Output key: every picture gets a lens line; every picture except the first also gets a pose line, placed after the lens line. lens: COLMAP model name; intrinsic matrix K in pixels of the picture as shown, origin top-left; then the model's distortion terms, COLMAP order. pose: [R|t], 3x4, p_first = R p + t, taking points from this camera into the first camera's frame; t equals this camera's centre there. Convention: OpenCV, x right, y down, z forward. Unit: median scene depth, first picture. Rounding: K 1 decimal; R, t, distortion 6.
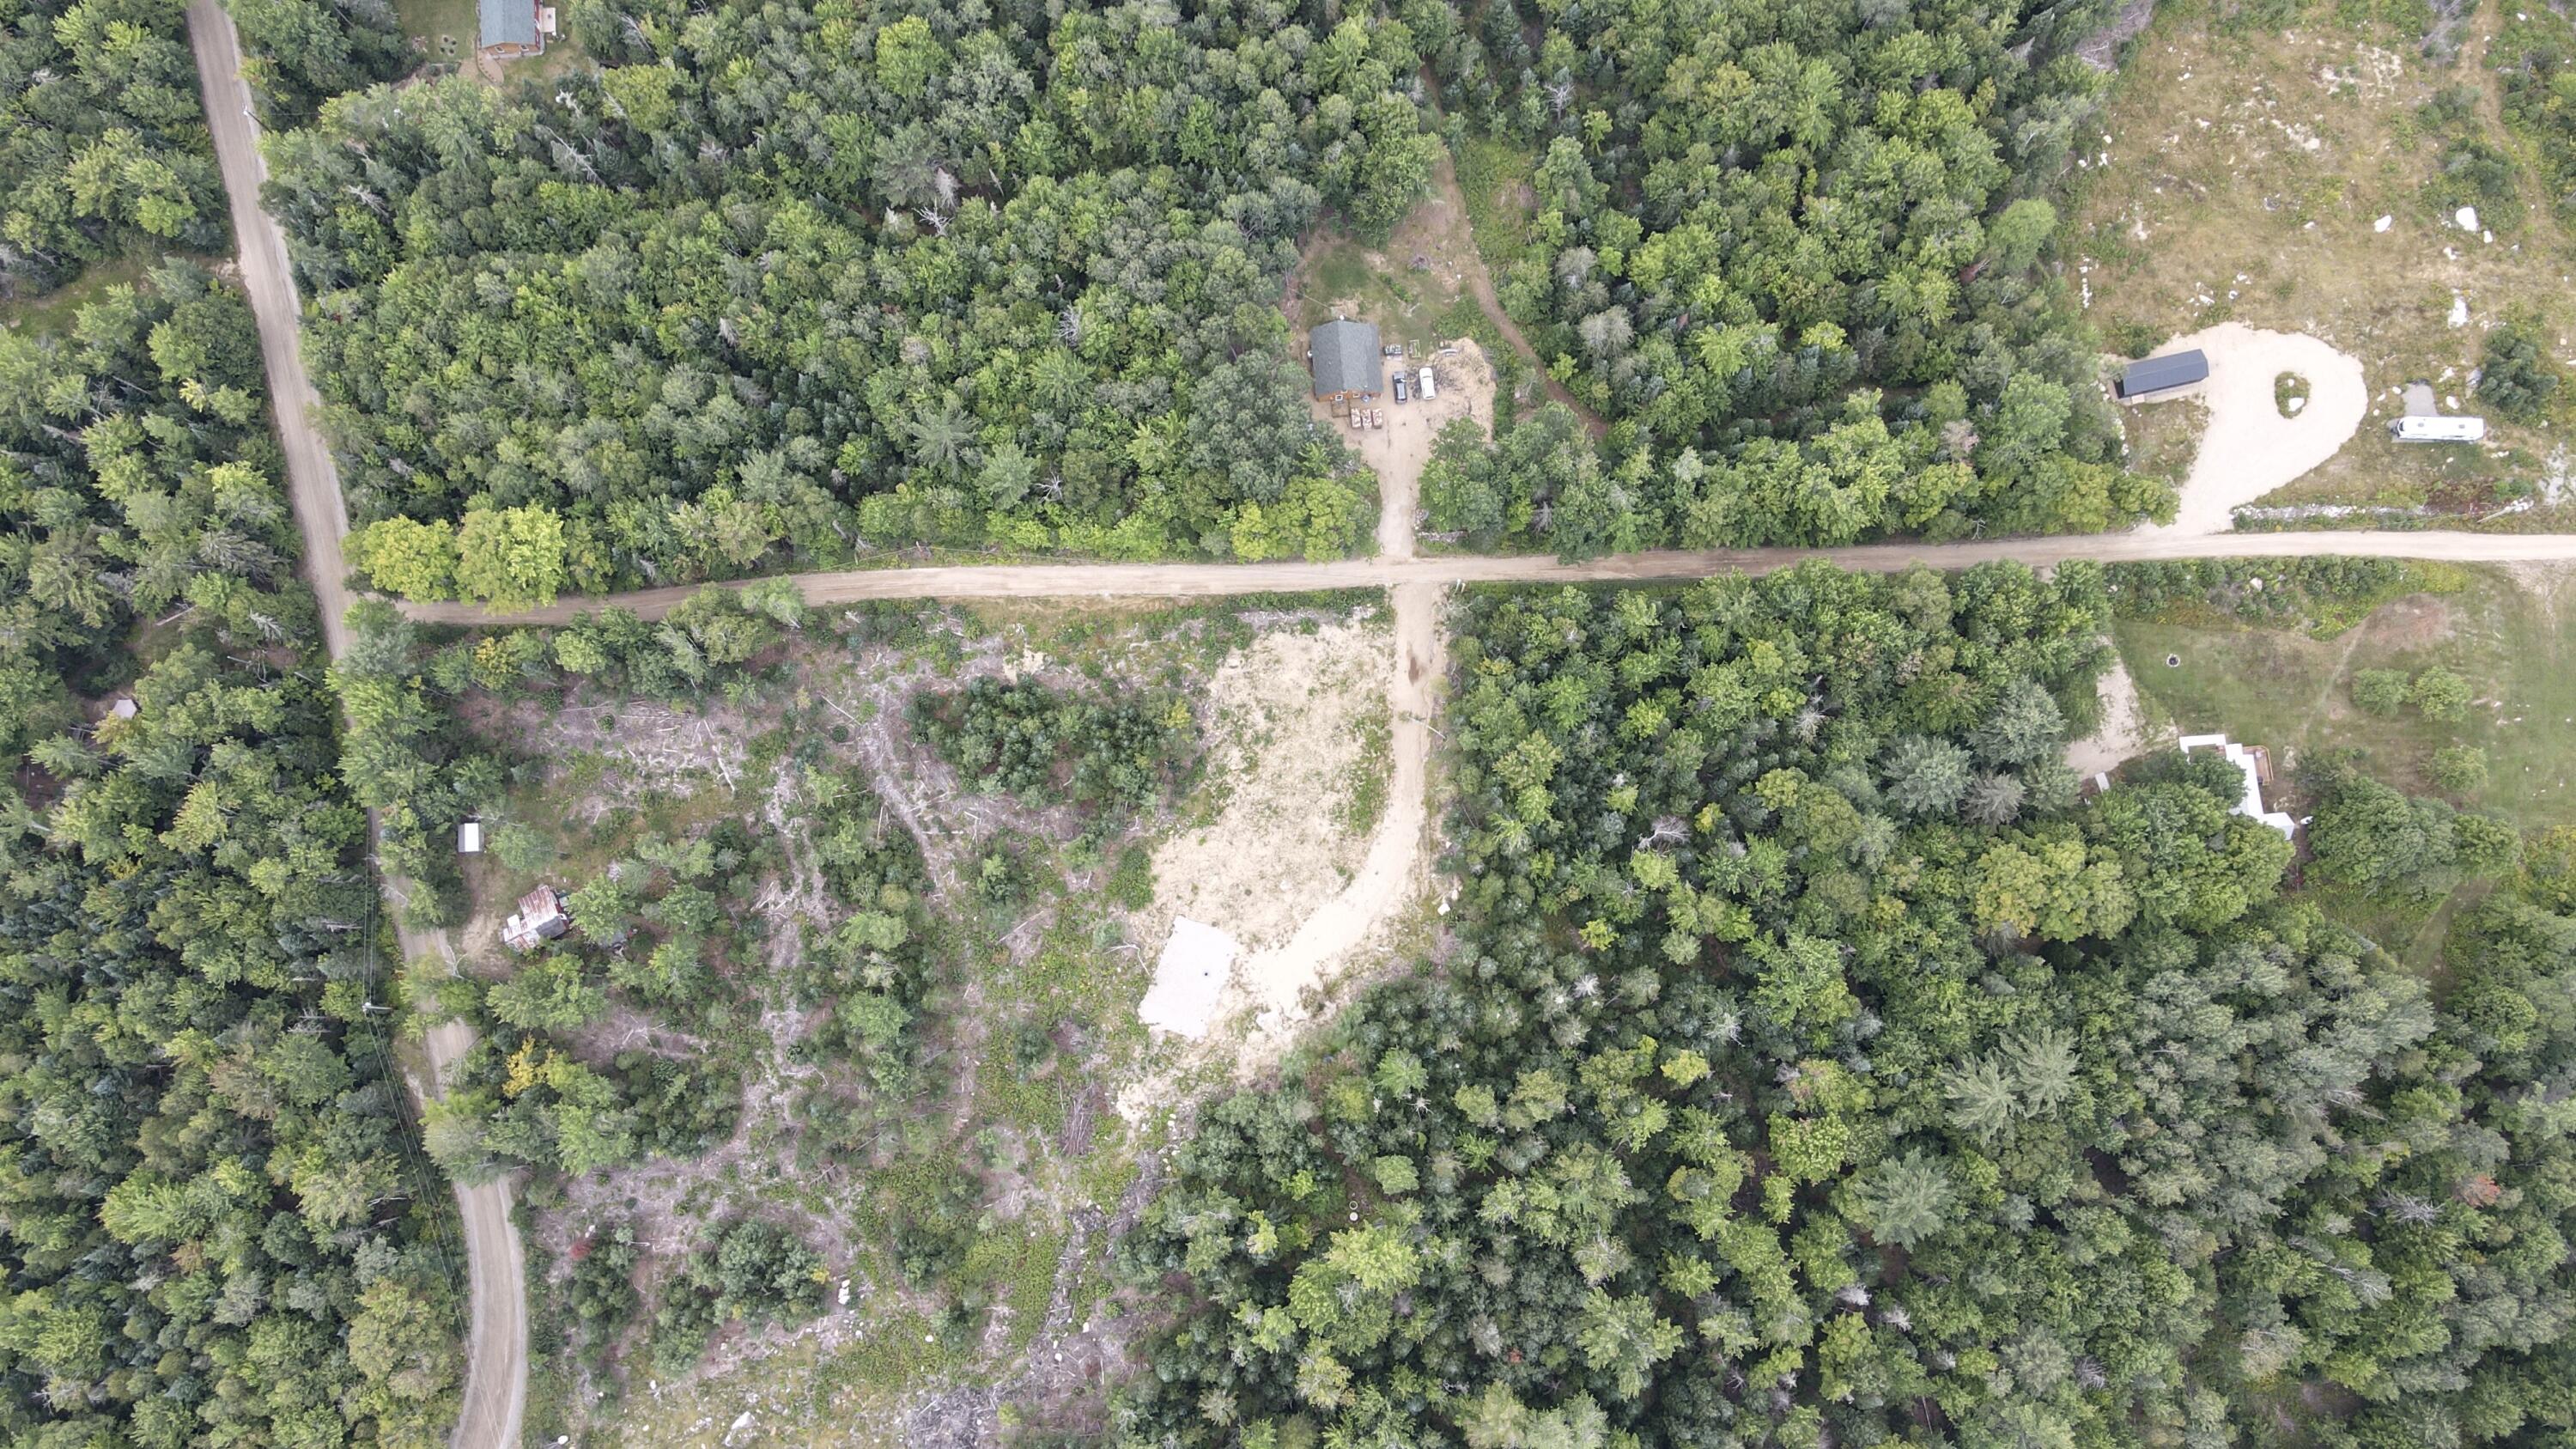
lens RADIAL K [[1888.2, 0, 1275.5], [0, 1888.2, 728.5], [0, 0, 1]] dist [0.007751, 0.026026]
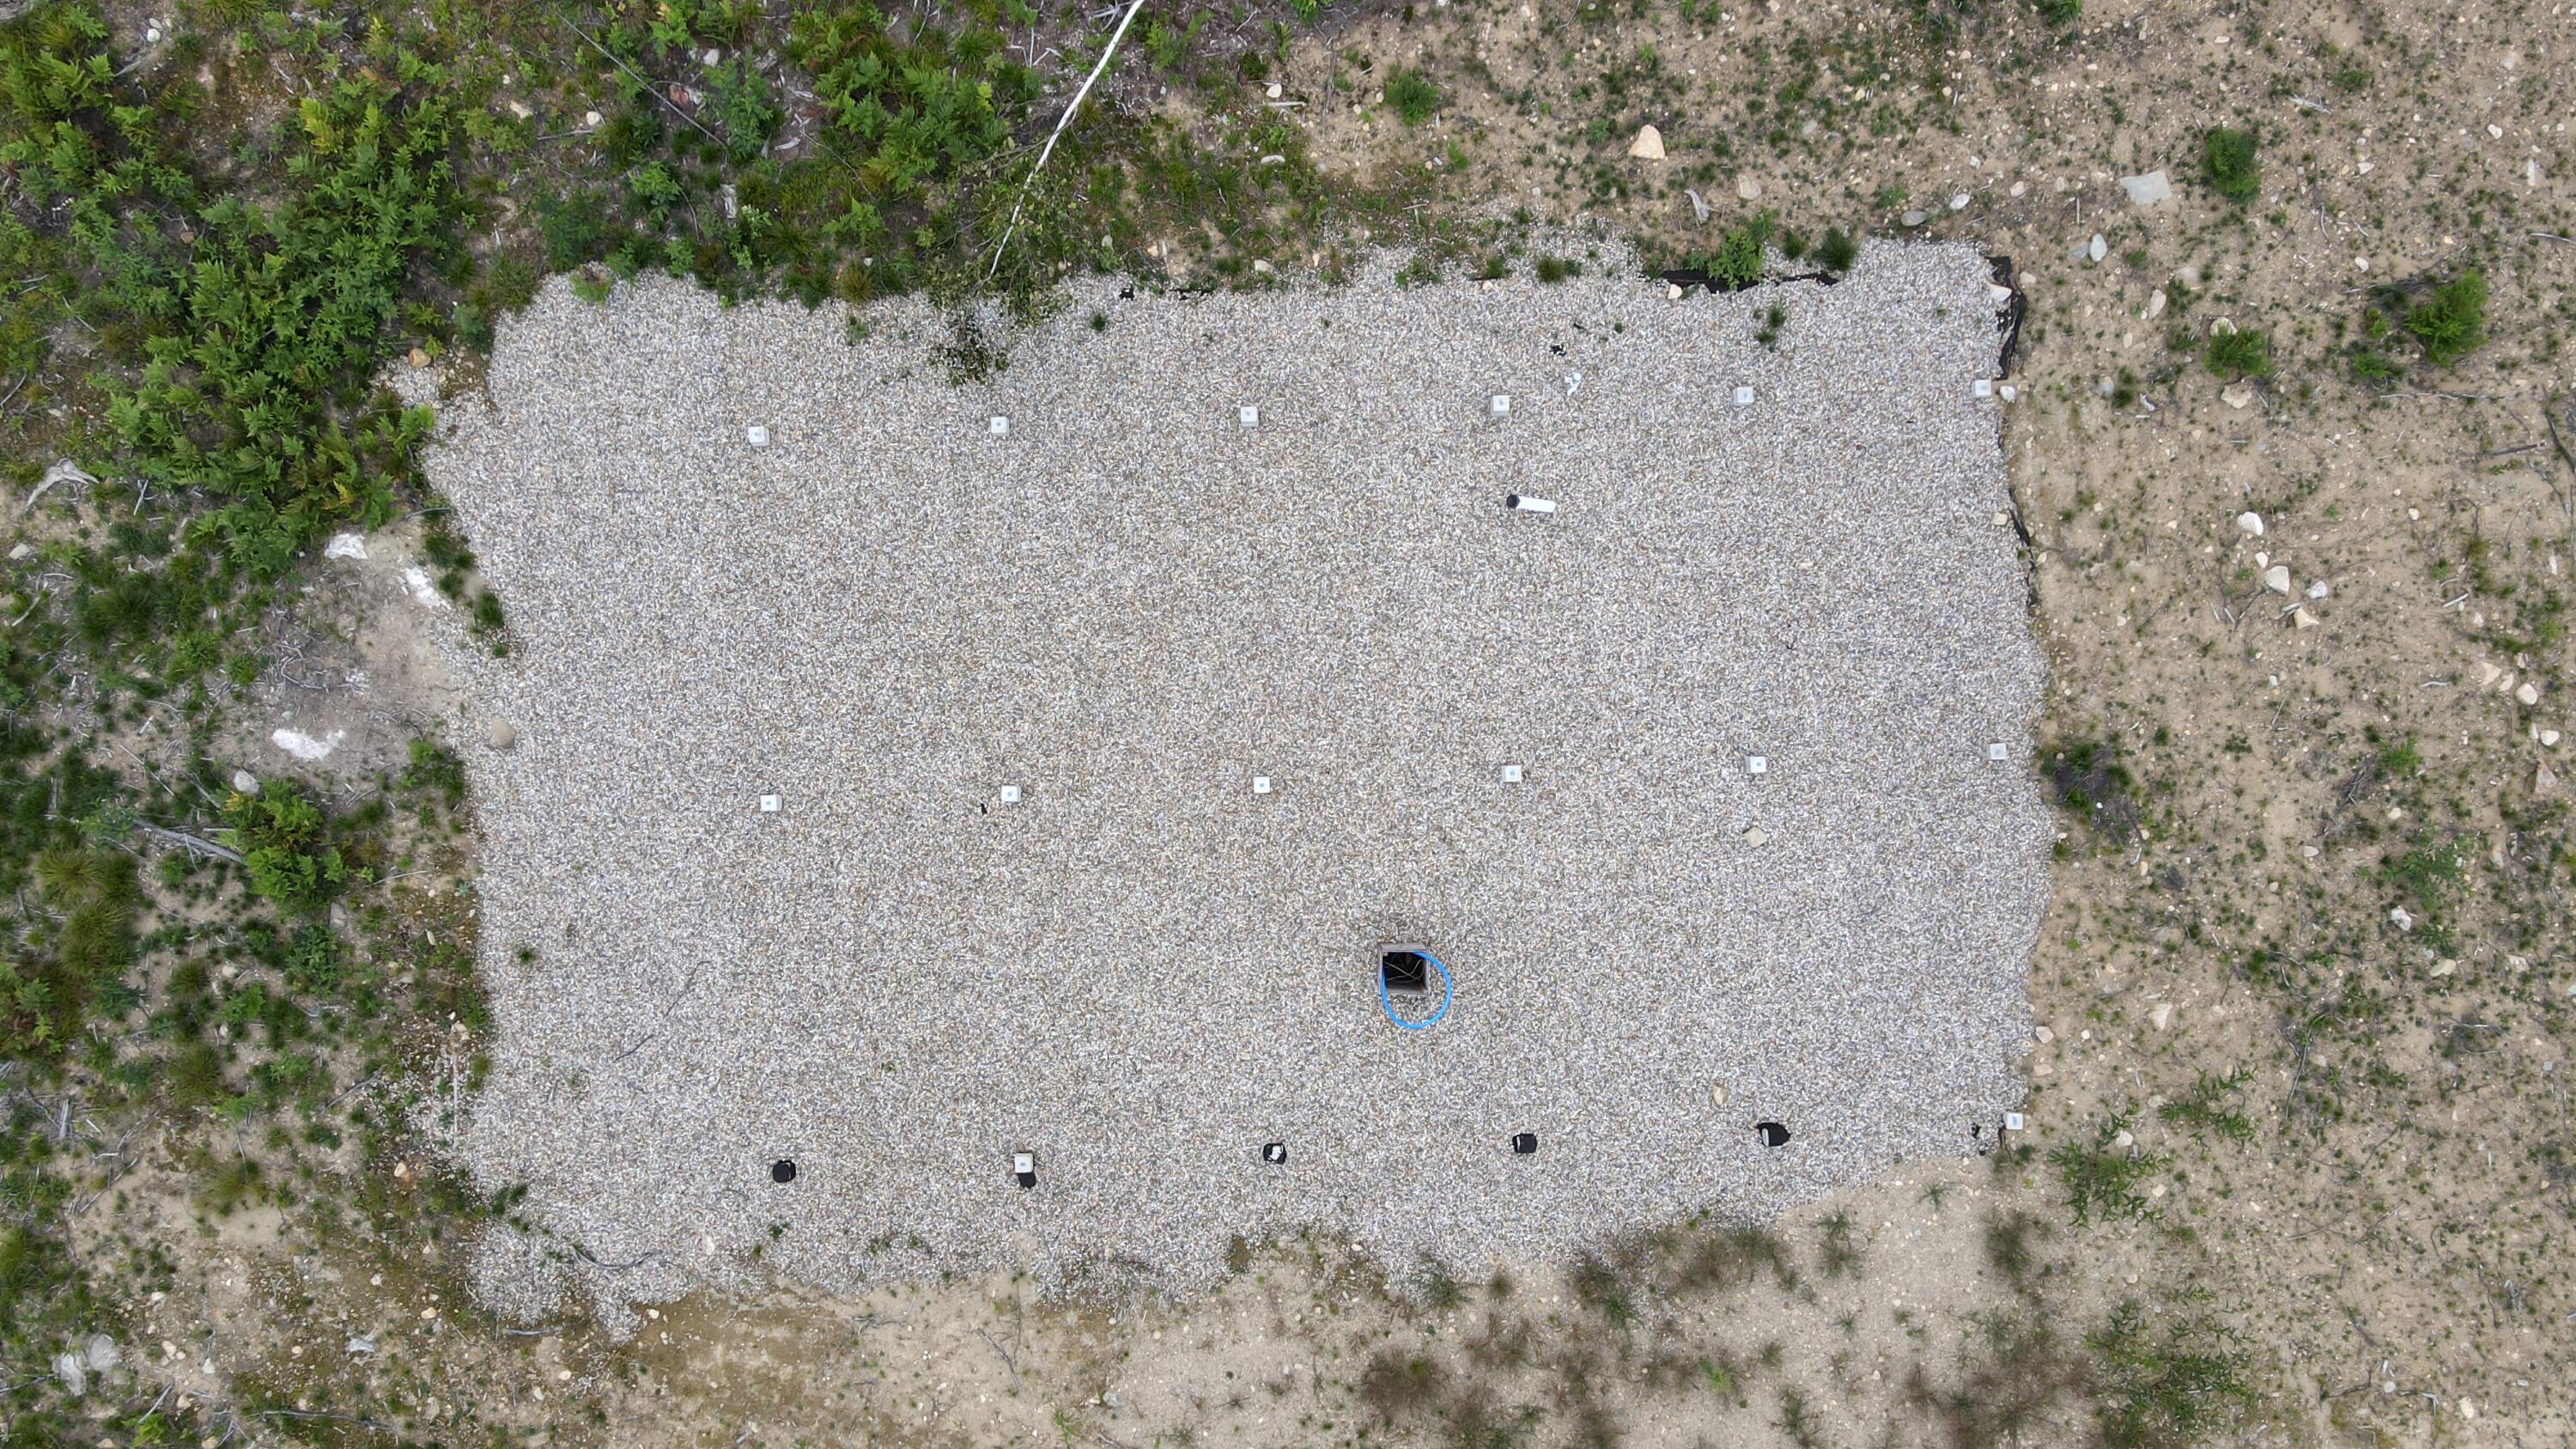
lens RADIAL K [[1888.2, 0, 1299.9], [0, 1888.2, 724.5], [0, 0, 1]] dist [0.007751, 0.026026]
pose [[0.404479, 0.914359, -0.018542, -0.044797], [-0.904718, 0.403014, 0.138079, 0.119773], [0.133726, -0.039075, 0.990248, 0.926331]]
